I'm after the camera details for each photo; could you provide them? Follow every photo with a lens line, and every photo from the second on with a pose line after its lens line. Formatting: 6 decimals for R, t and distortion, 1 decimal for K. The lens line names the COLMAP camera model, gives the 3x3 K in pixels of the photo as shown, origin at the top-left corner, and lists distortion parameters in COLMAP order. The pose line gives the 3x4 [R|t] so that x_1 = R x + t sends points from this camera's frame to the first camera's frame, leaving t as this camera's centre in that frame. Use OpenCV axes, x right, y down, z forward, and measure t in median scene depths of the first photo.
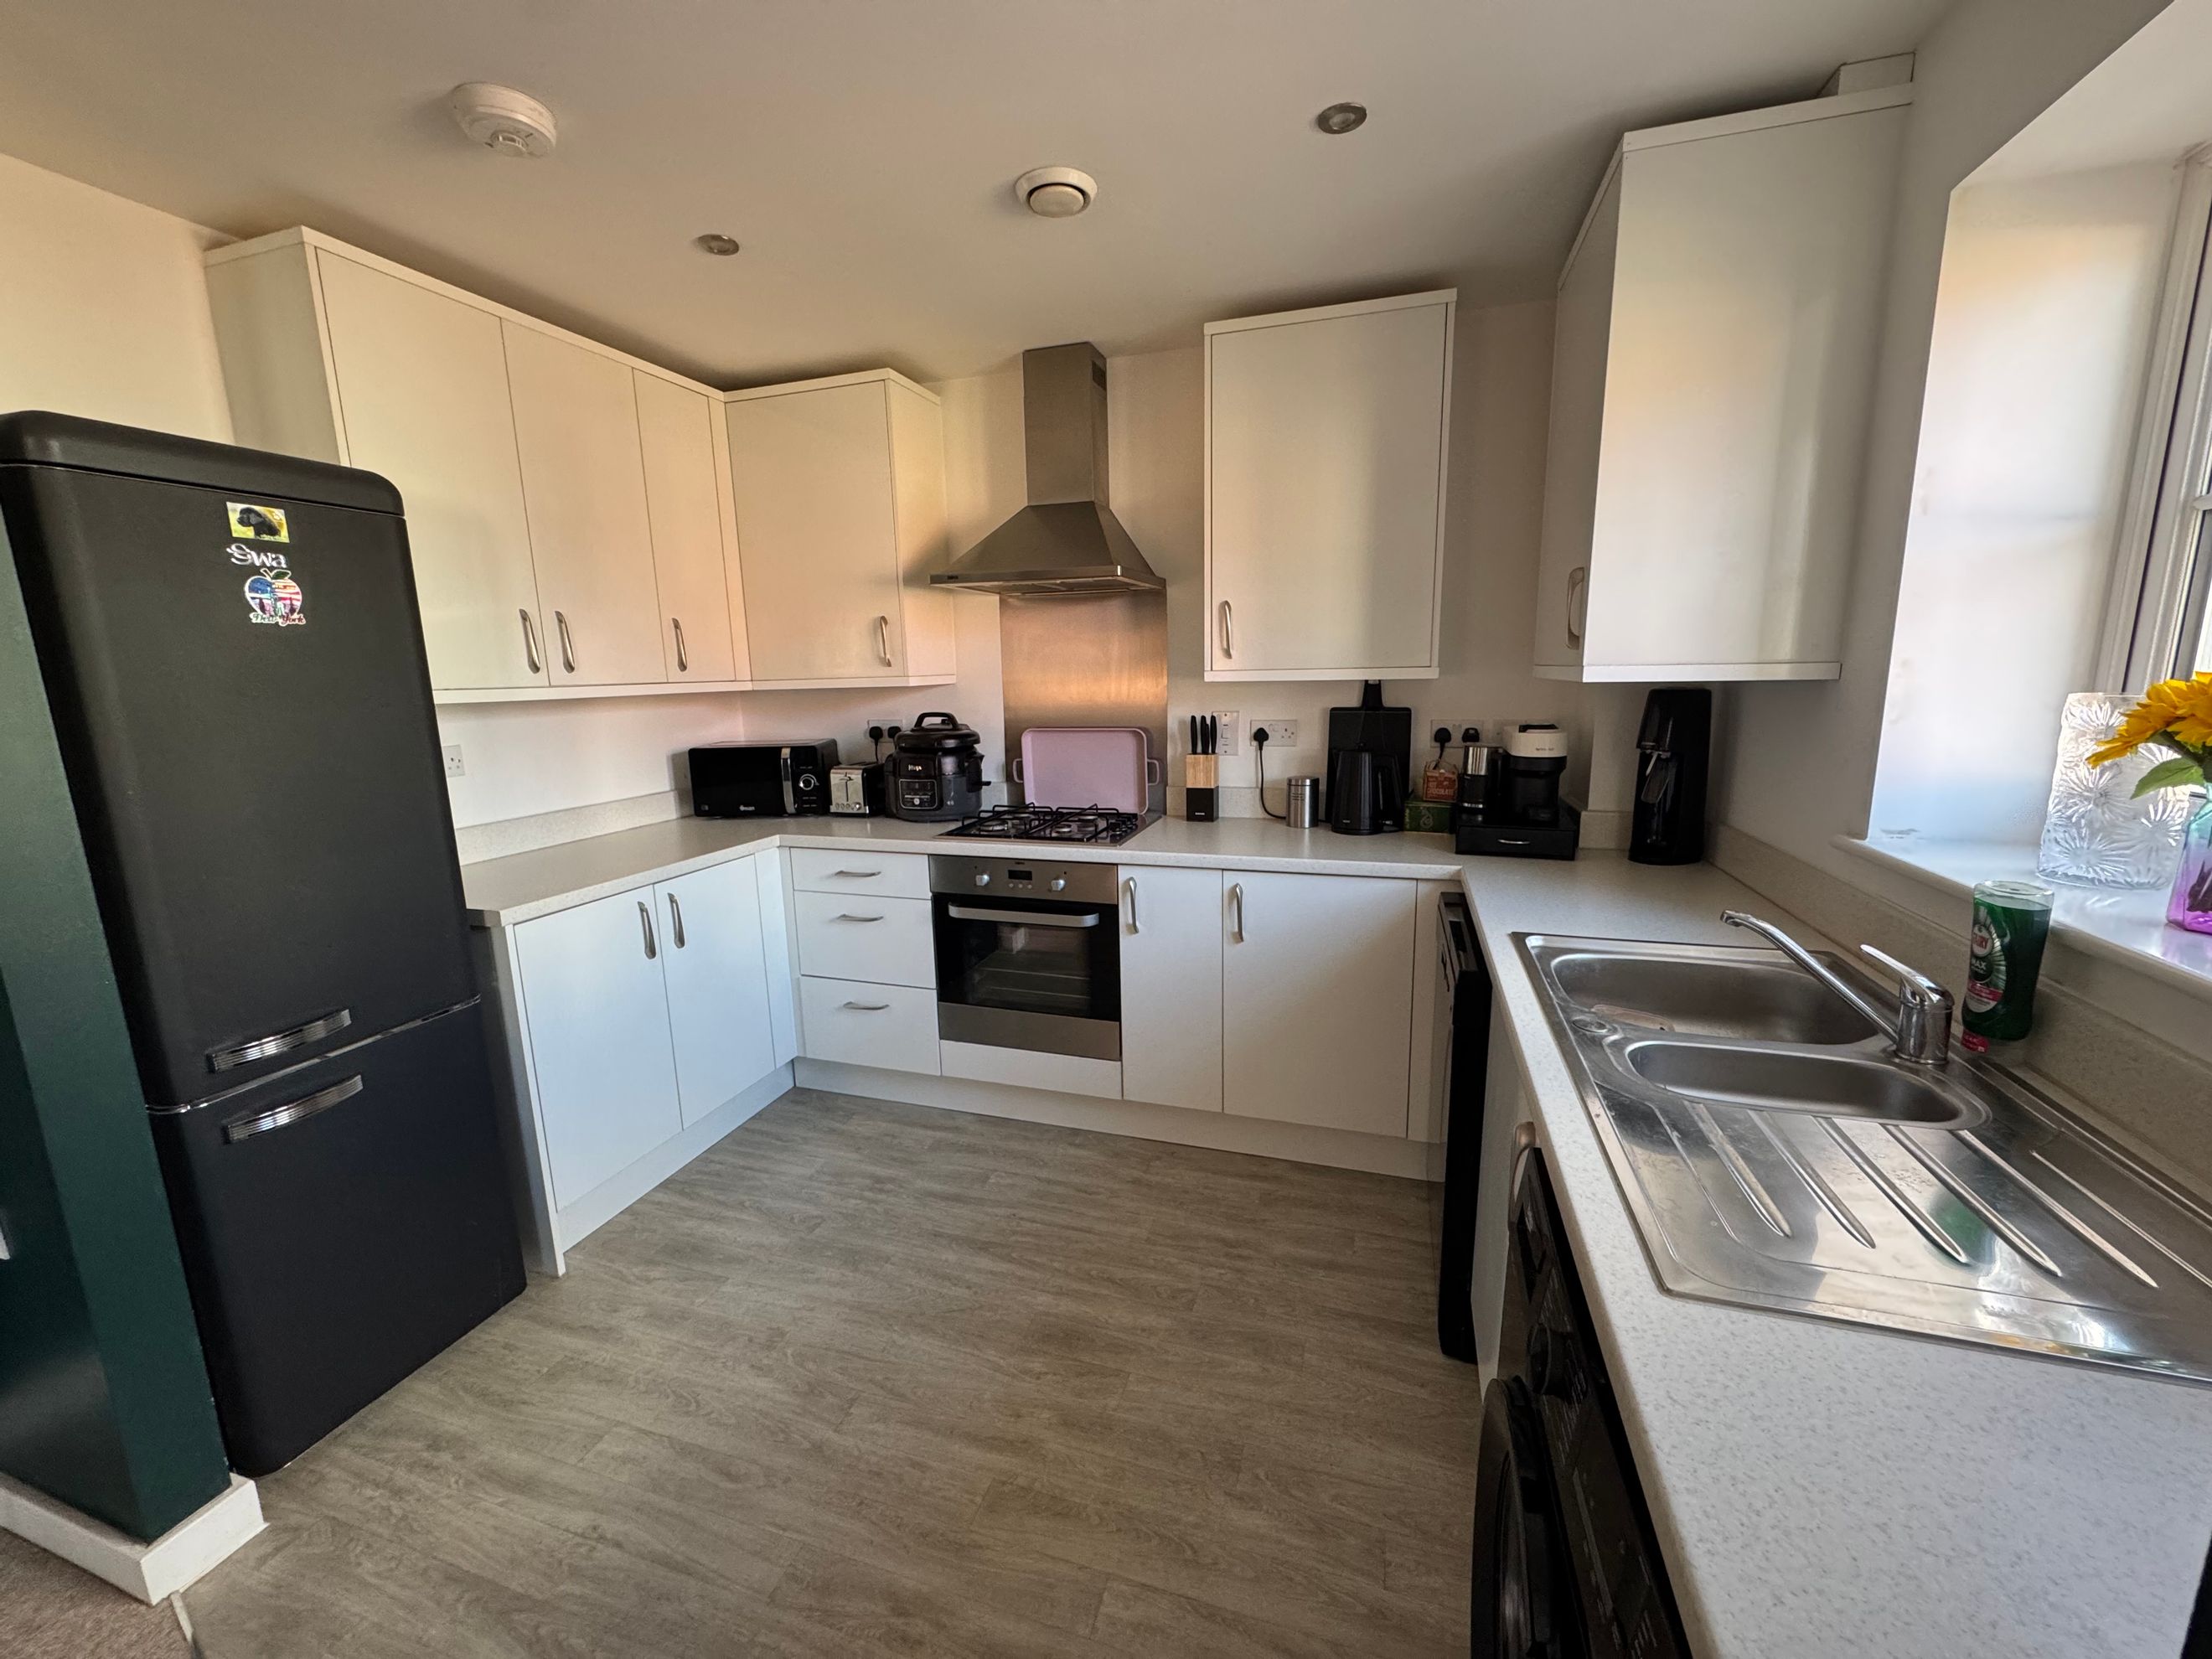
lens RADIAL K [[878.1, 0, 1107.1], [0, 878.1, 828.3], [0, 0, 1]] dist [-0.008008, 0.000997]
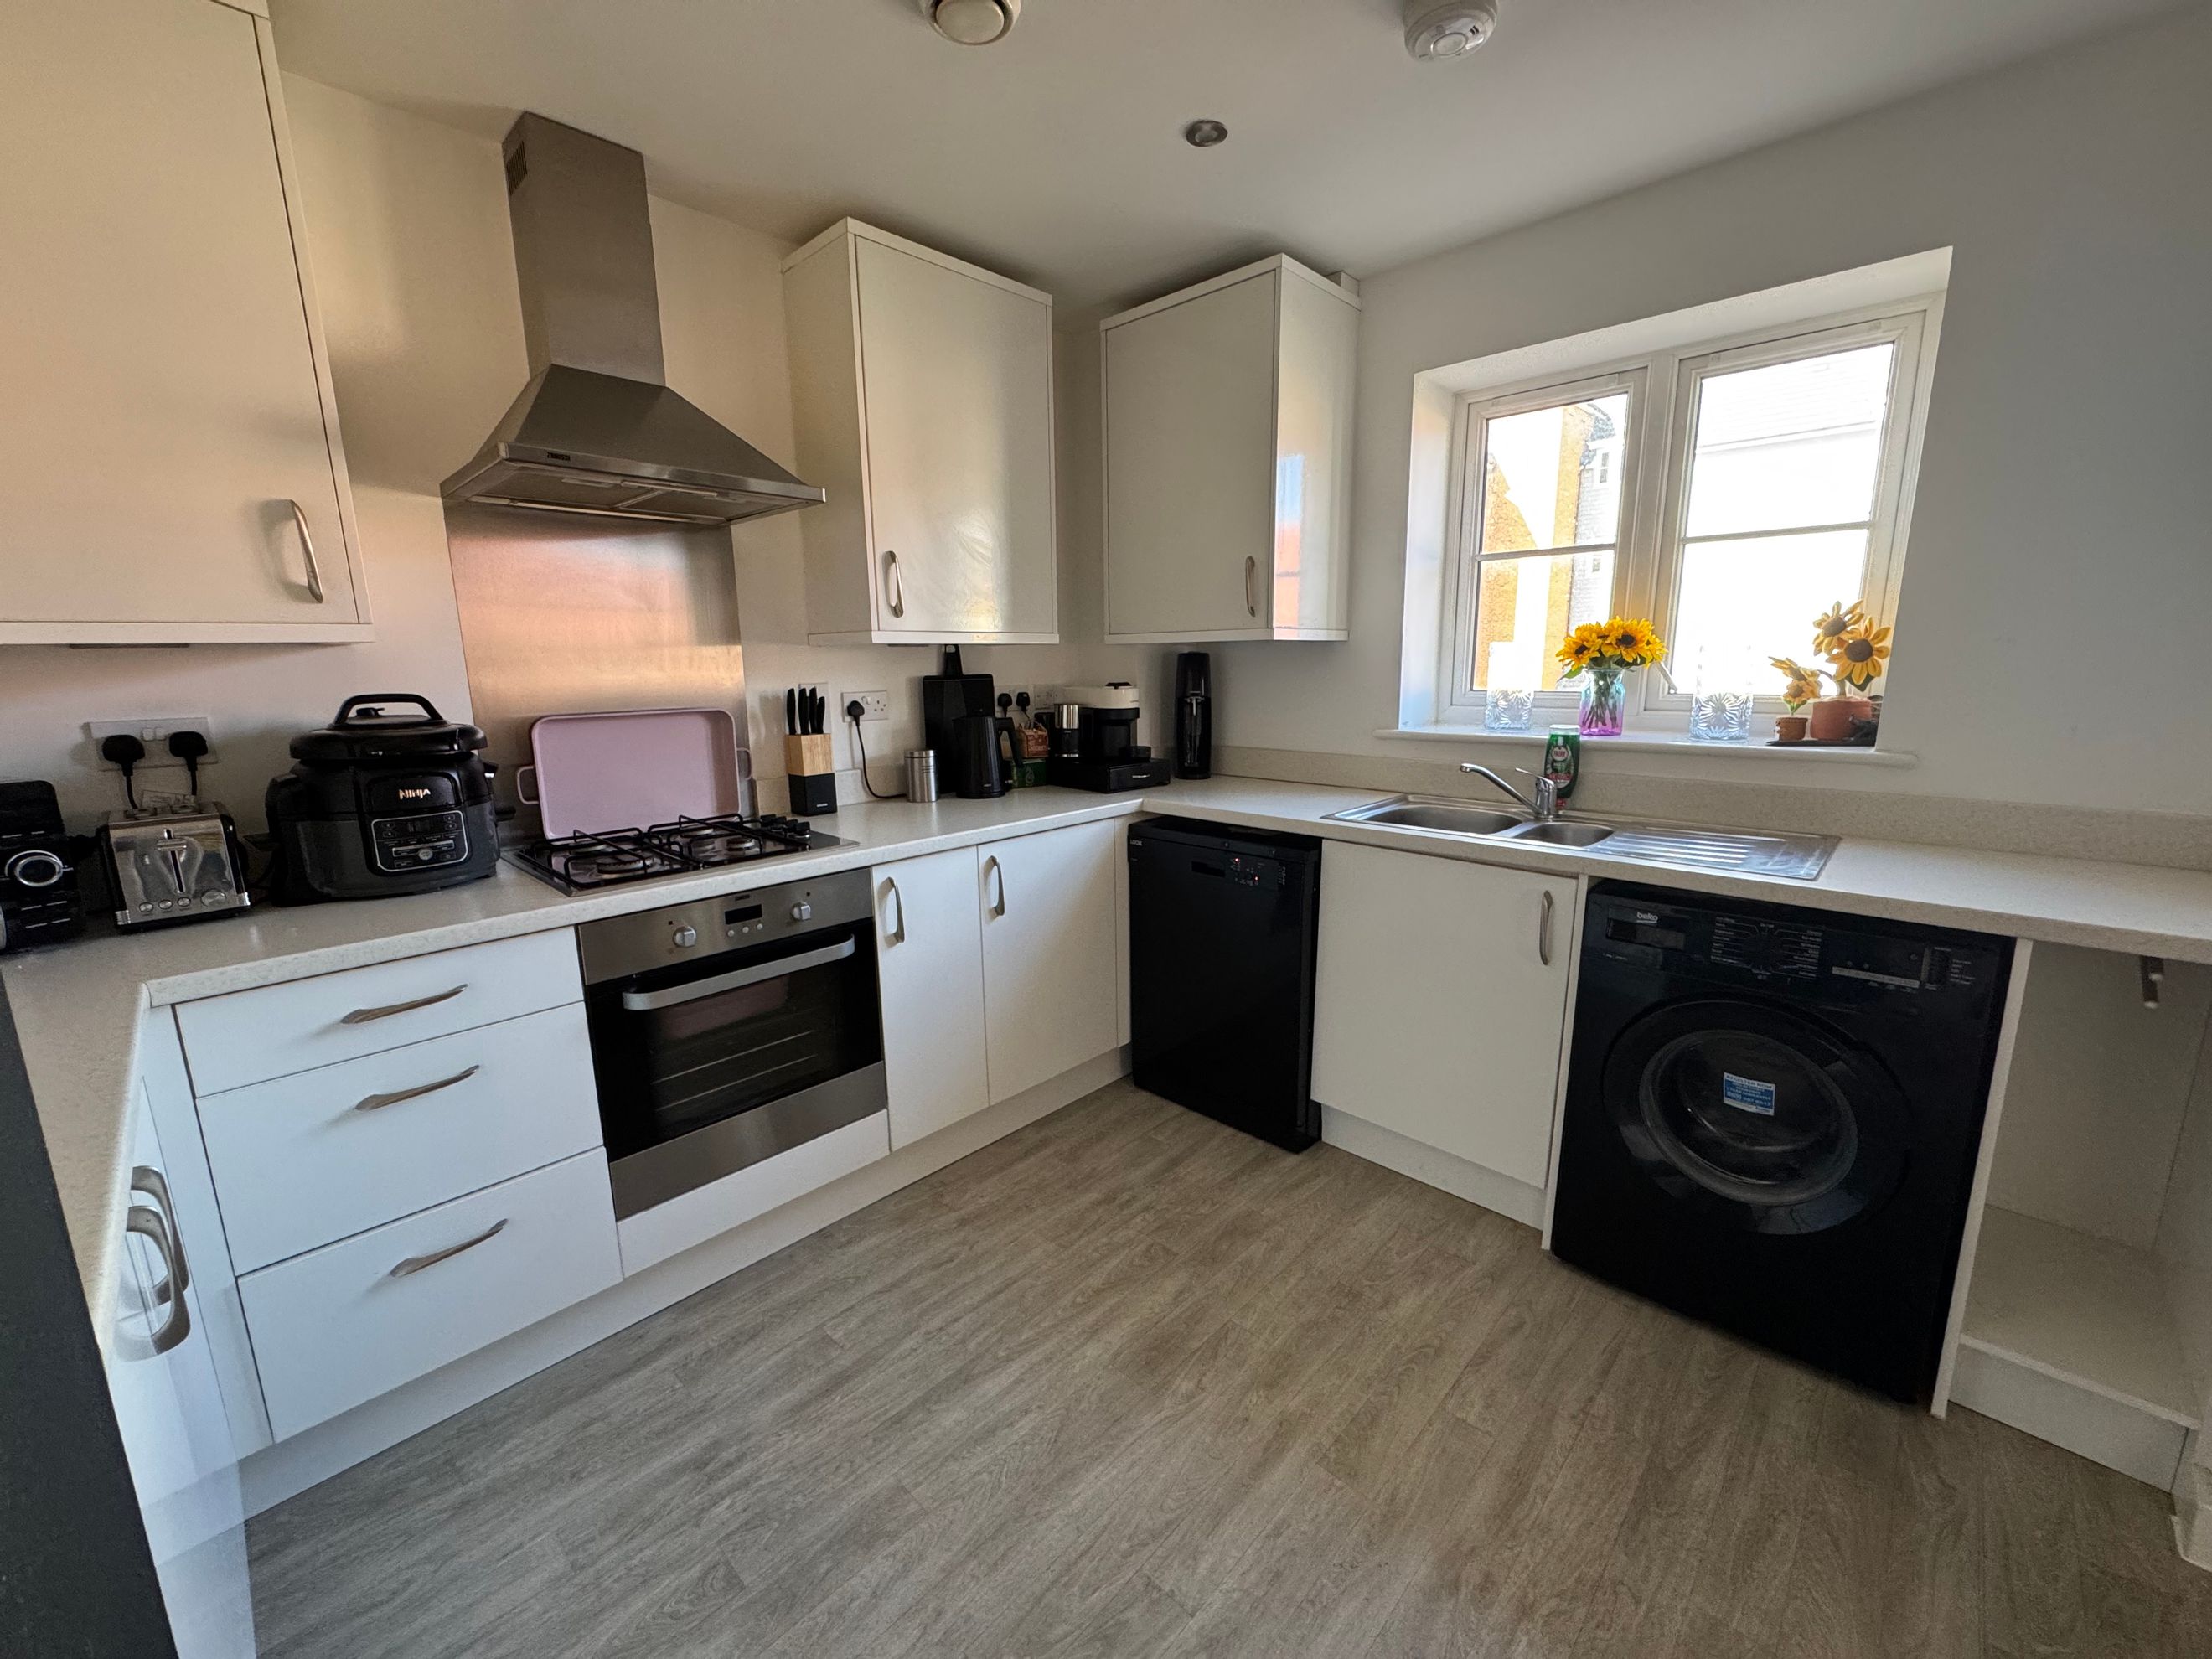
lens RADIAL K [[878.1, 0, 1107.1], [0, 878.1, 828.3], [0, 0, 1]] dist [-0.008008, 0.000997]
pose [[0.439025, -0.156940, 0.884662, -0.577929], [0.166960, 0.981727, 0.091304, -0.028798], [-0.882826, 0.107618, 0.457205, 0.423947]]
